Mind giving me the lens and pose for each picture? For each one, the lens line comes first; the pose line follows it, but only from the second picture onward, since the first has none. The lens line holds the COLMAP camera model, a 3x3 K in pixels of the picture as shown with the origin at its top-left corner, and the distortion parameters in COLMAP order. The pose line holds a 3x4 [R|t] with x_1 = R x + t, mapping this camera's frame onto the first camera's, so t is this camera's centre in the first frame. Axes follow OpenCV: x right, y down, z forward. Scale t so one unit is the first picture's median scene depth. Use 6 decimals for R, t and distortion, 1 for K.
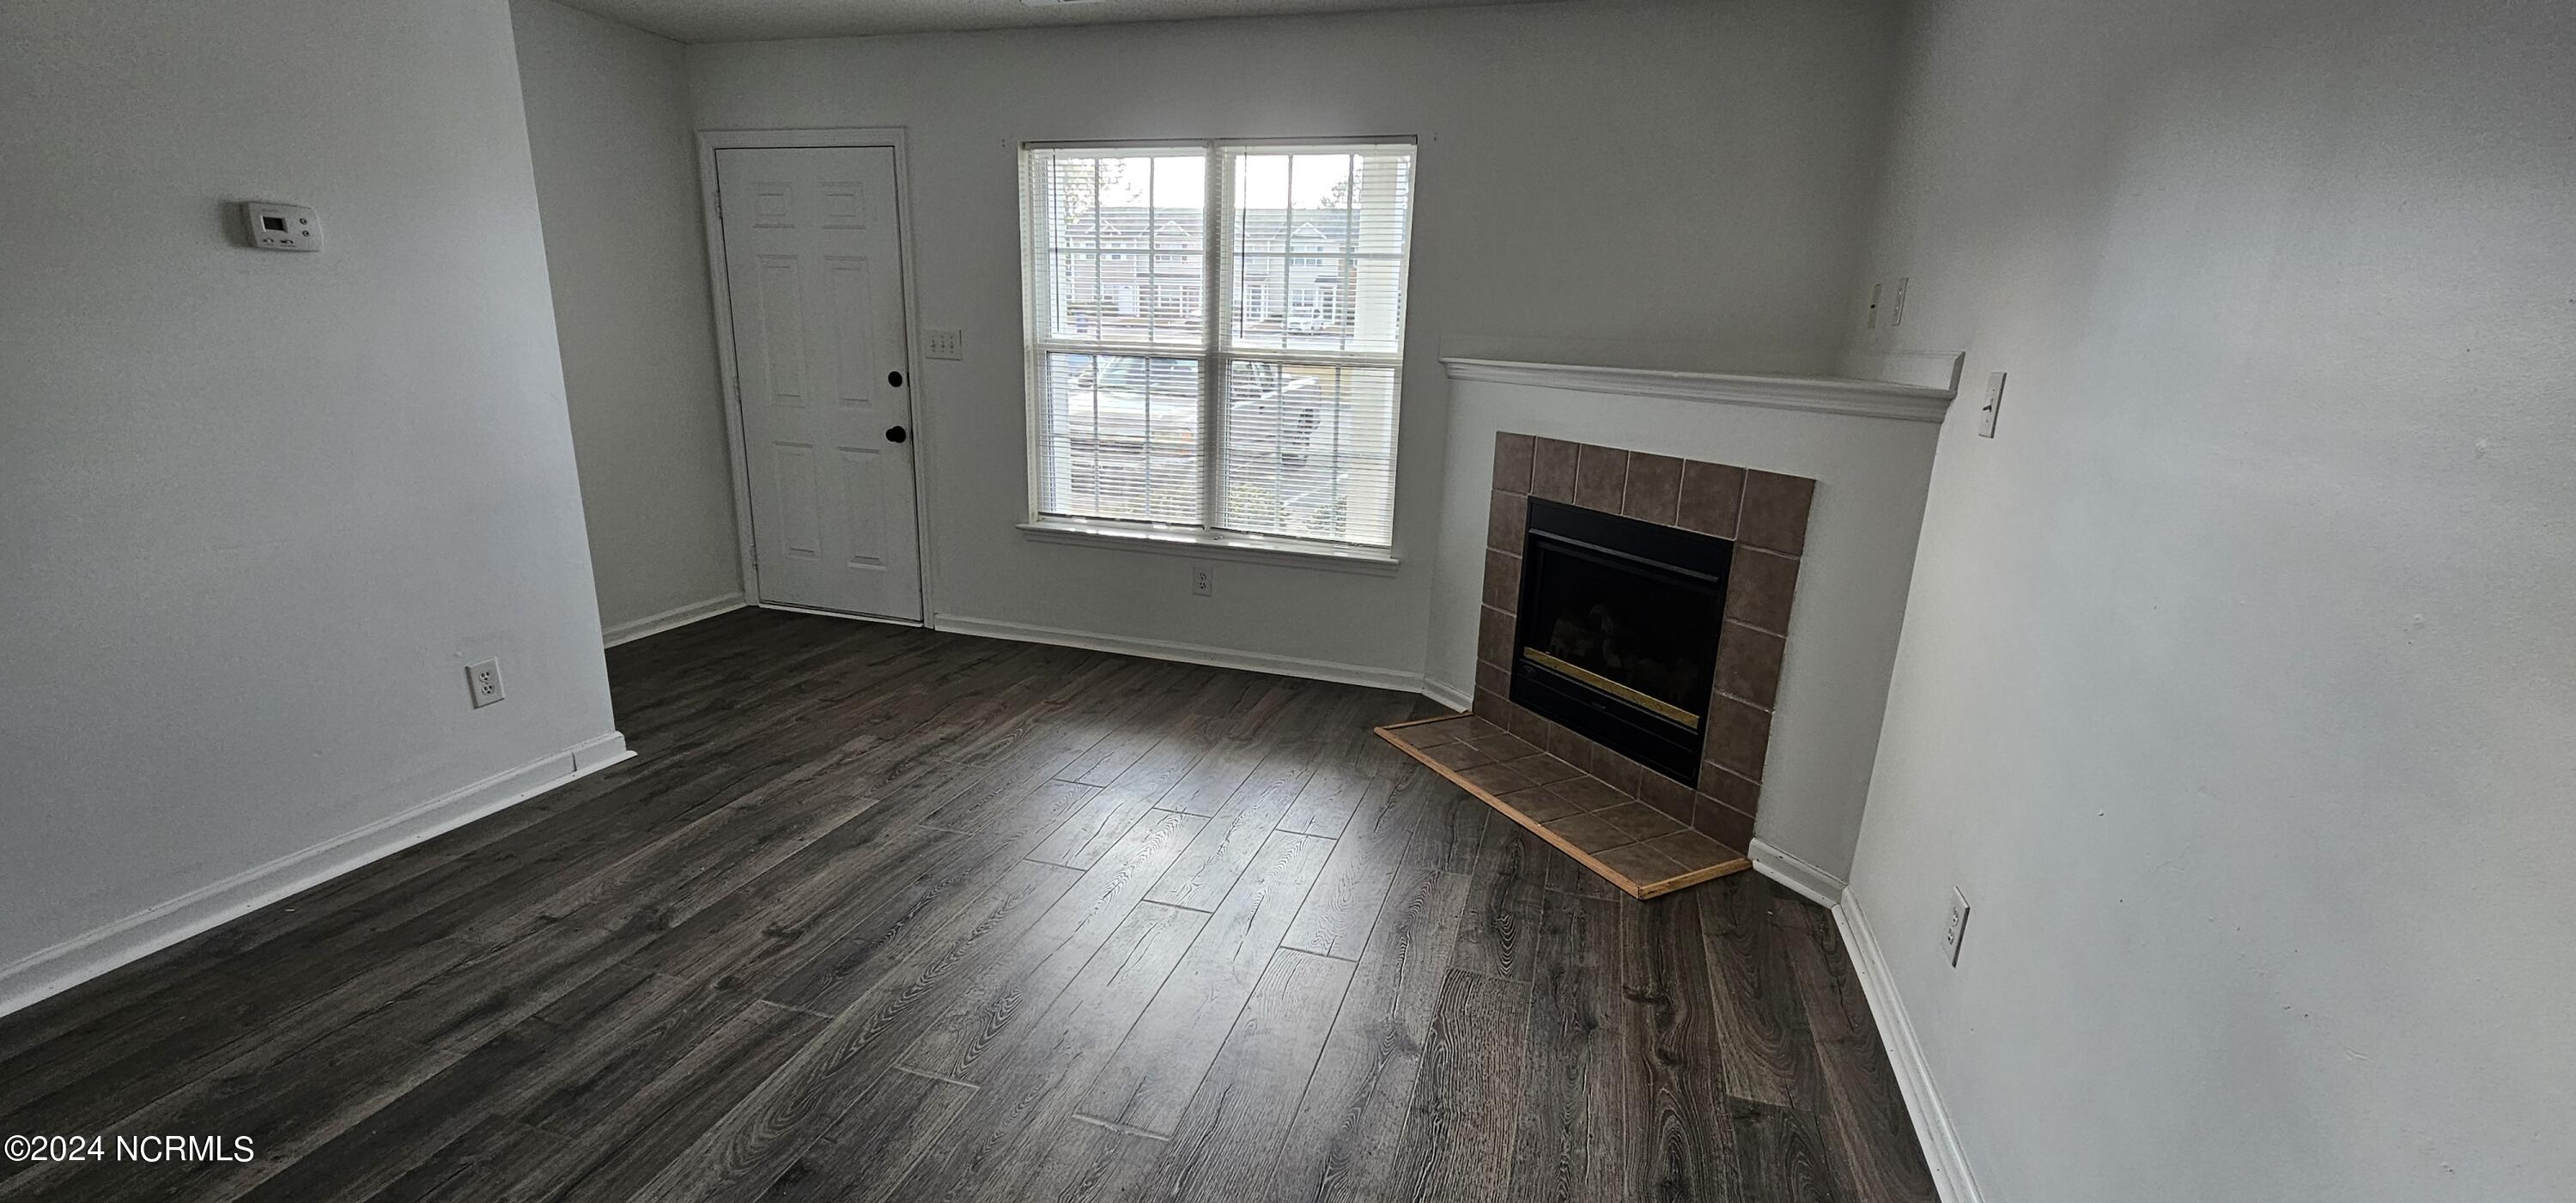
lens RADIAL K [[1047.3, 0, 1295.1], [0, 1047.3, 623.2], [0, 0, 1]] dist [0.000014, 0.000672]
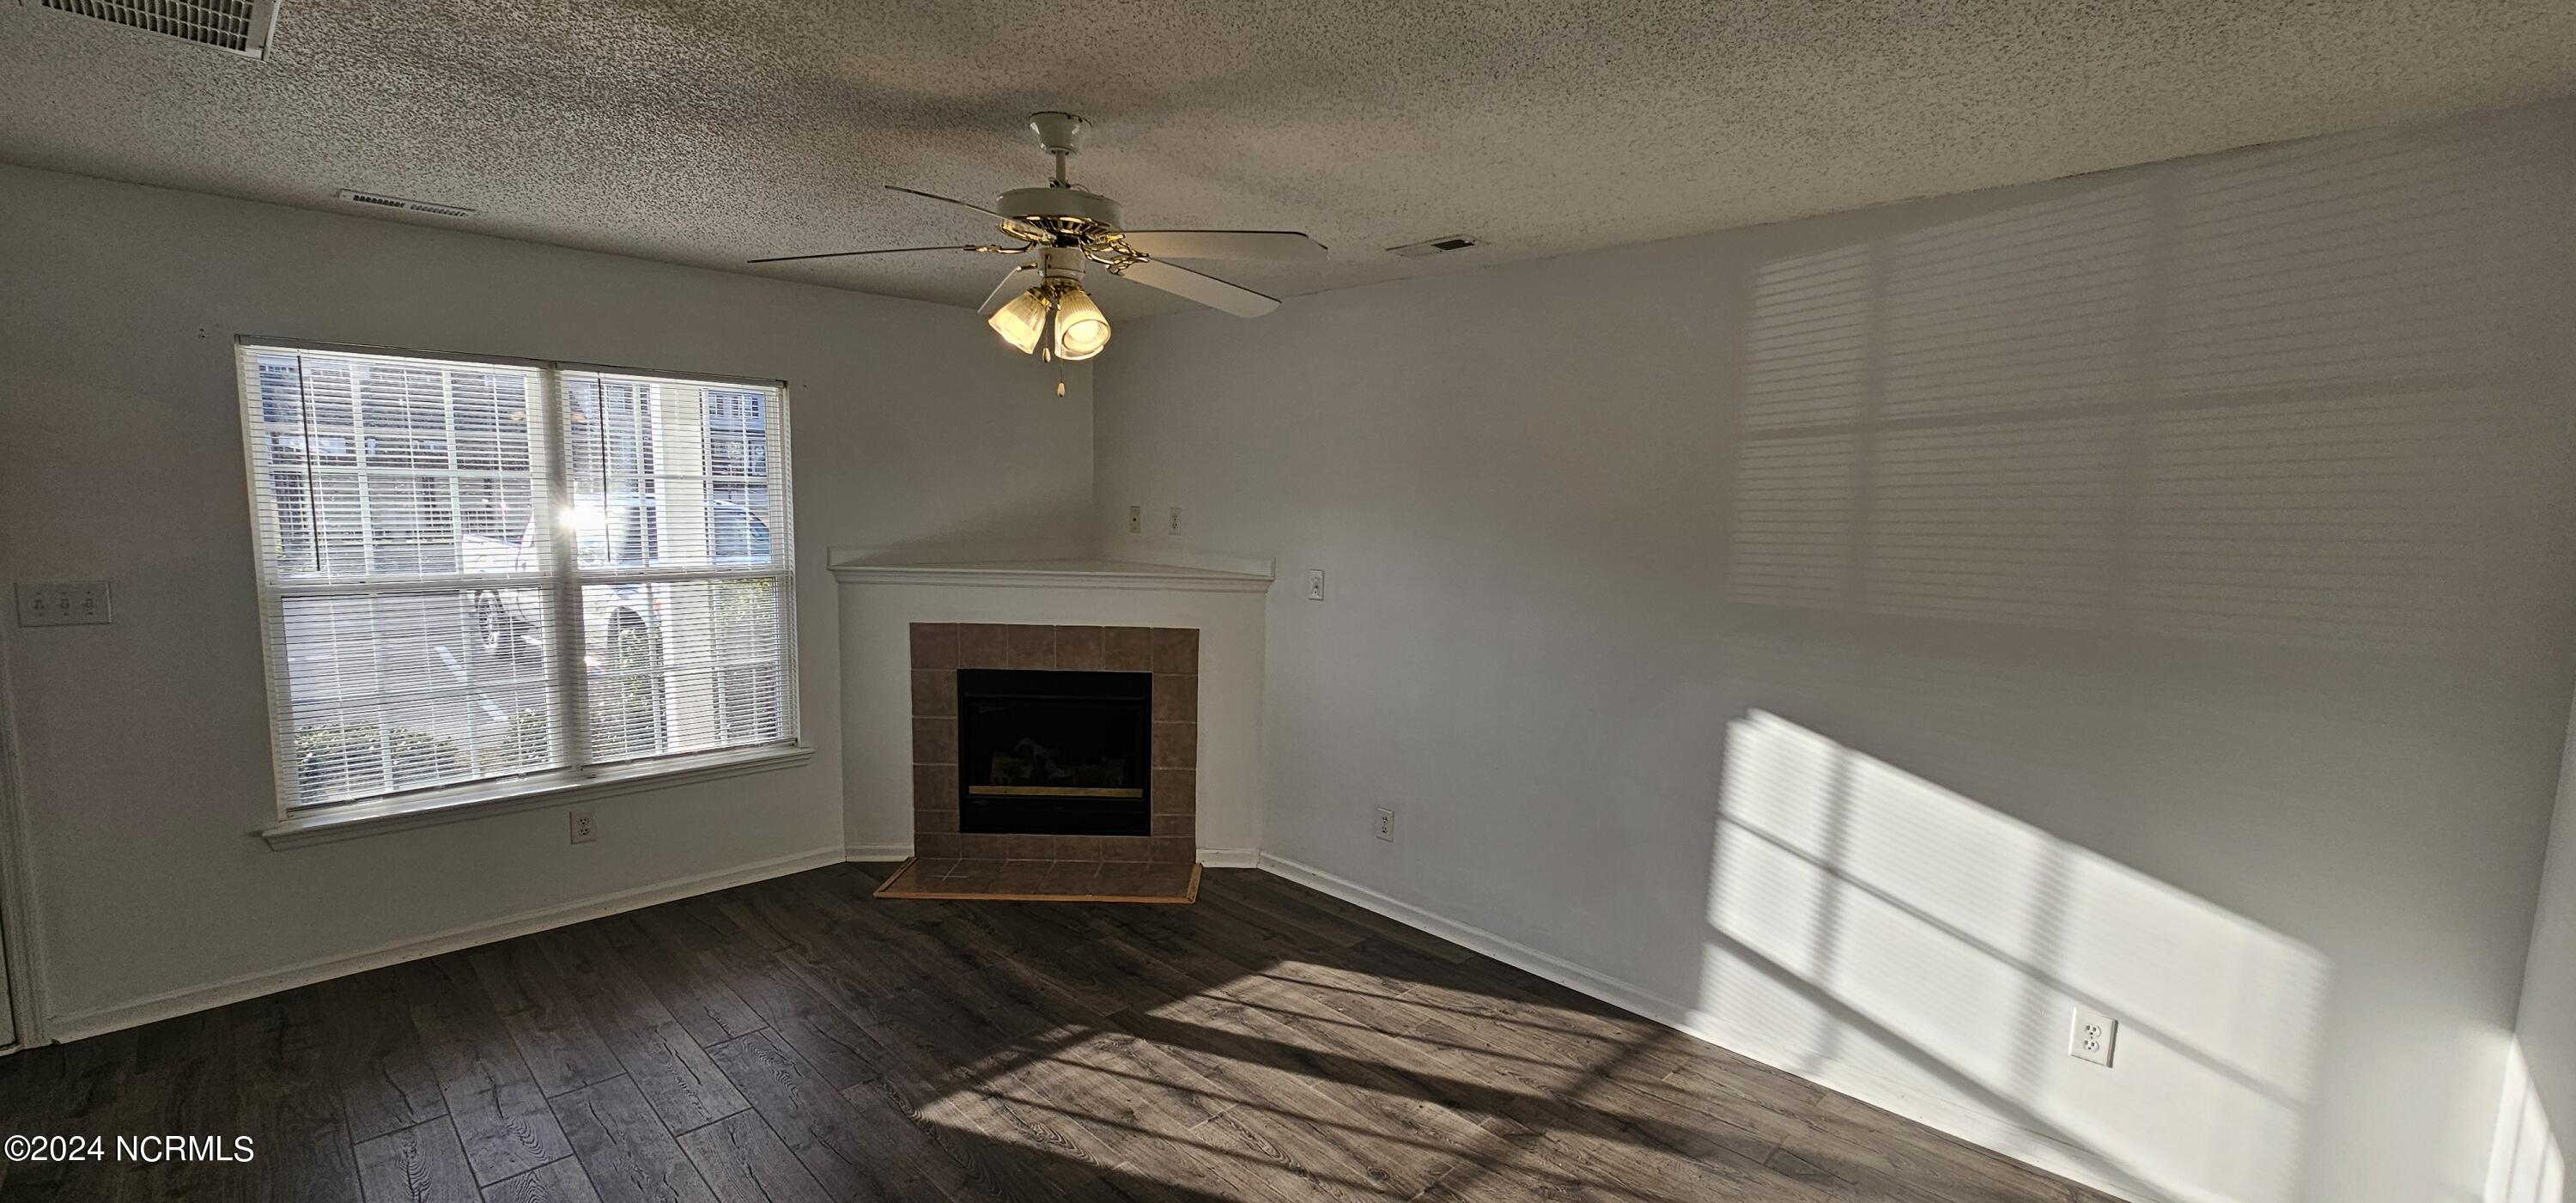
lens RADIAL K [[1047.3, 0, 1295.1], [0, 1047.3, 623.2], [0, 0, 1]] dist [0.000014, 0.000672]
pose [[0.469958, -0.136238, 0.872111, -0.679021], [0.230776, 0.972616, 0.027579, -0.114274], [-0.851987, 0.188301, 0.488530, 0.013980]]
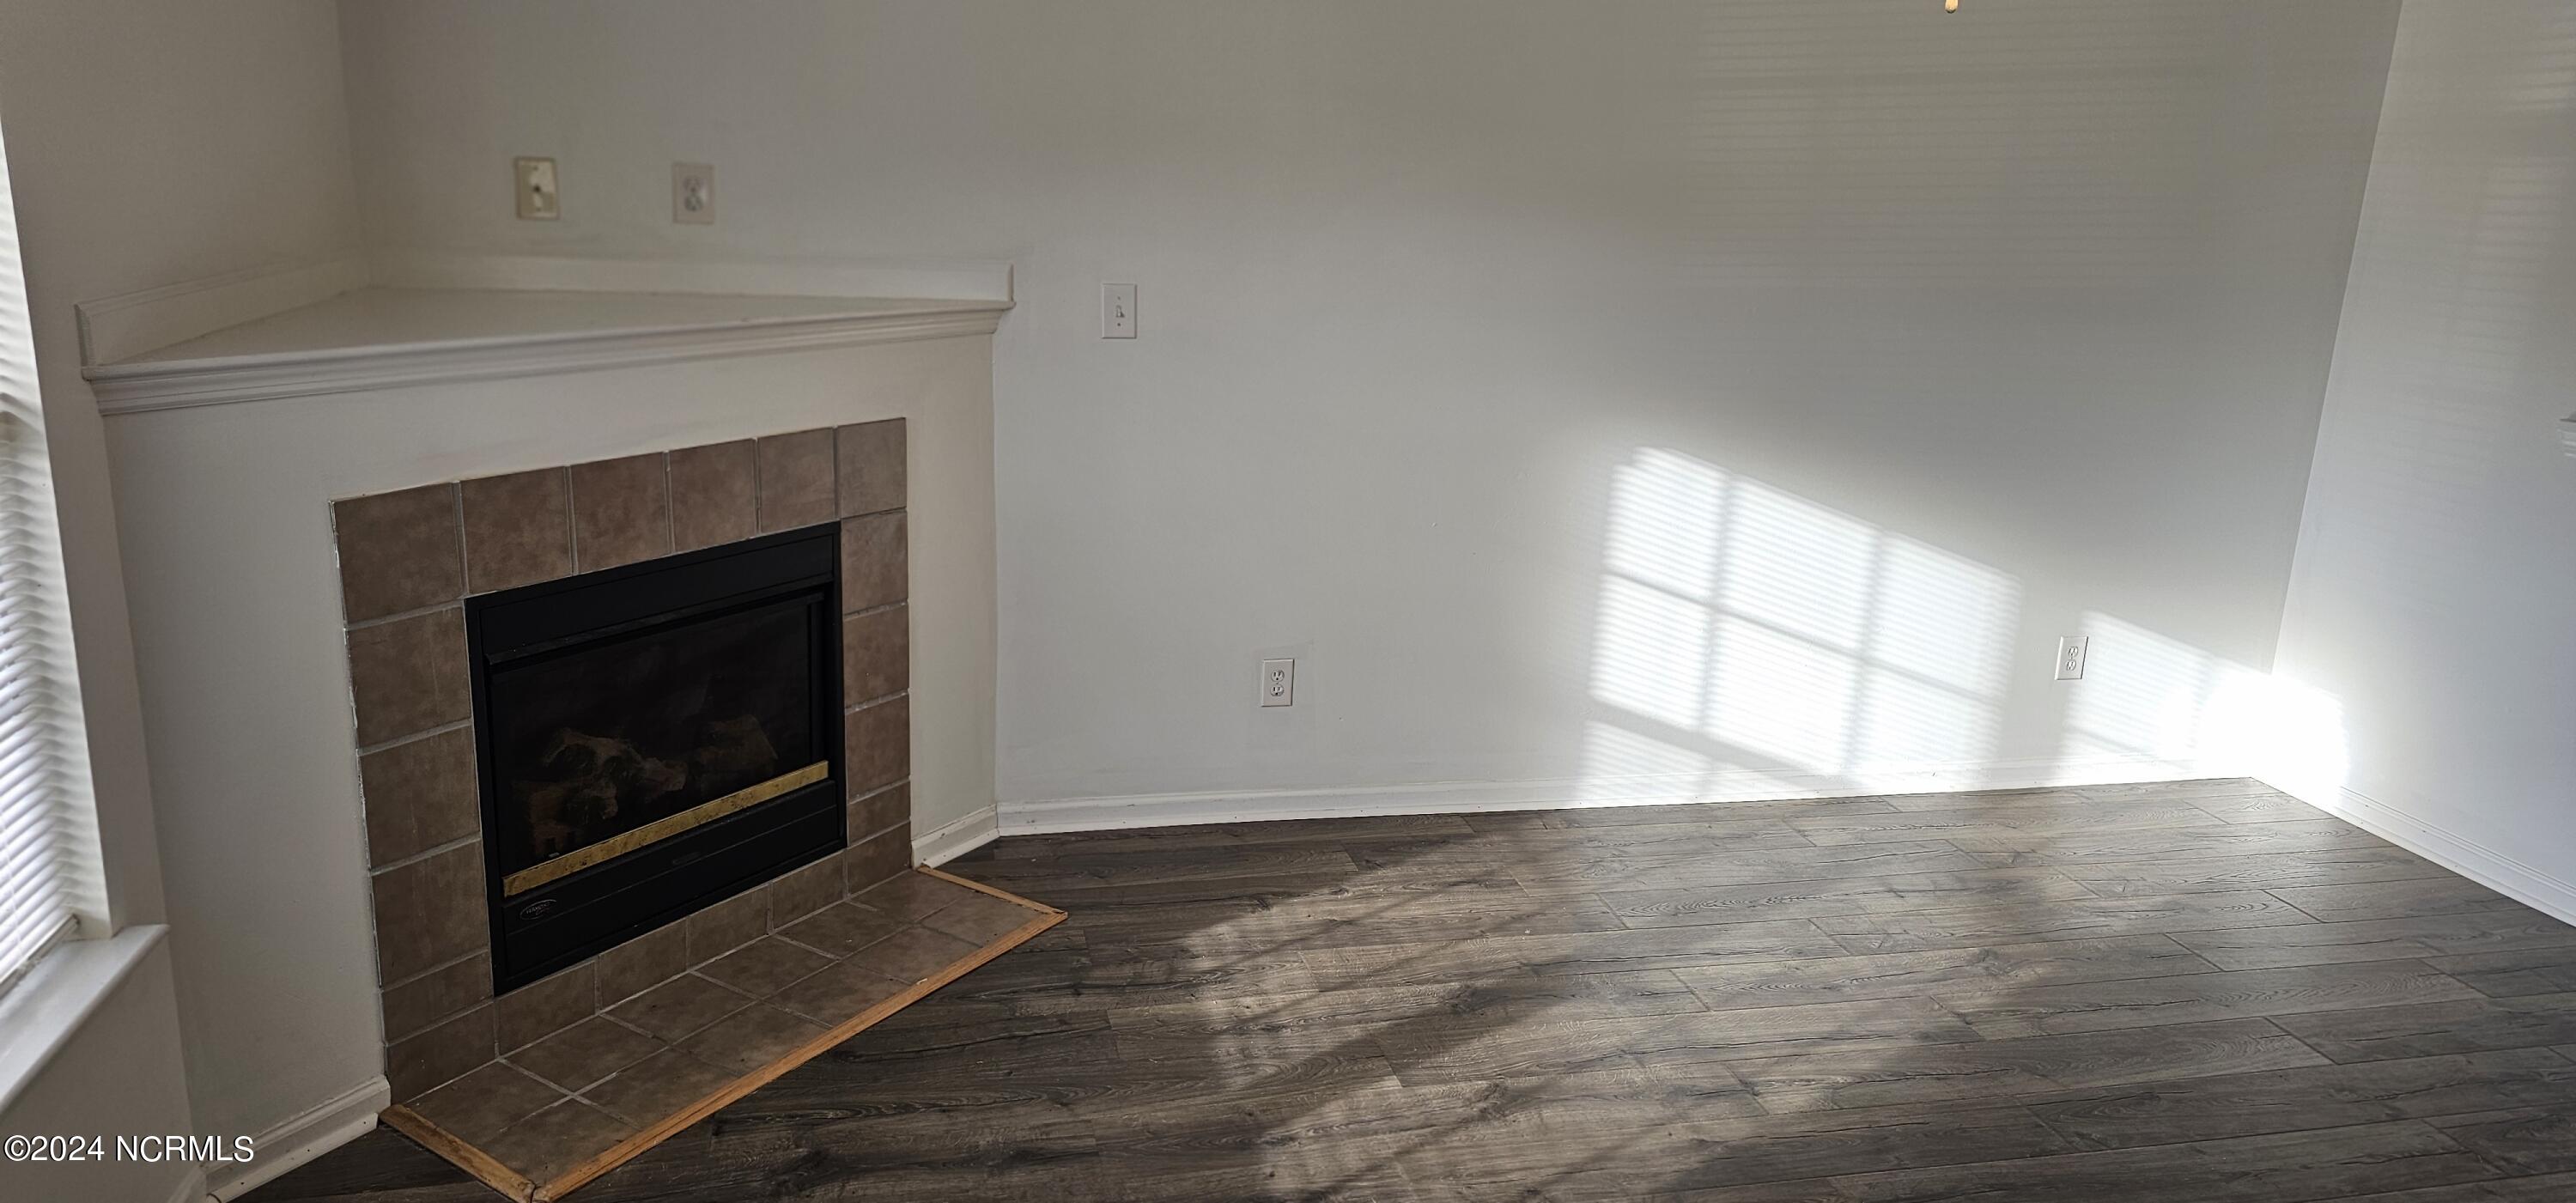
lens RADIAL K [[1703.0, 0, 1287.2], [0, 1703.0, 594.4], [0, 0, 1]] dist [0.022546, -0.002923]
pose [[-0.493418, -0.271261, 0.826412, -0.627186], [0.177066, 0.898903, 0.400775, -0.373500], [-0.851578, 0.344079, -0.395504, 0.972748]]
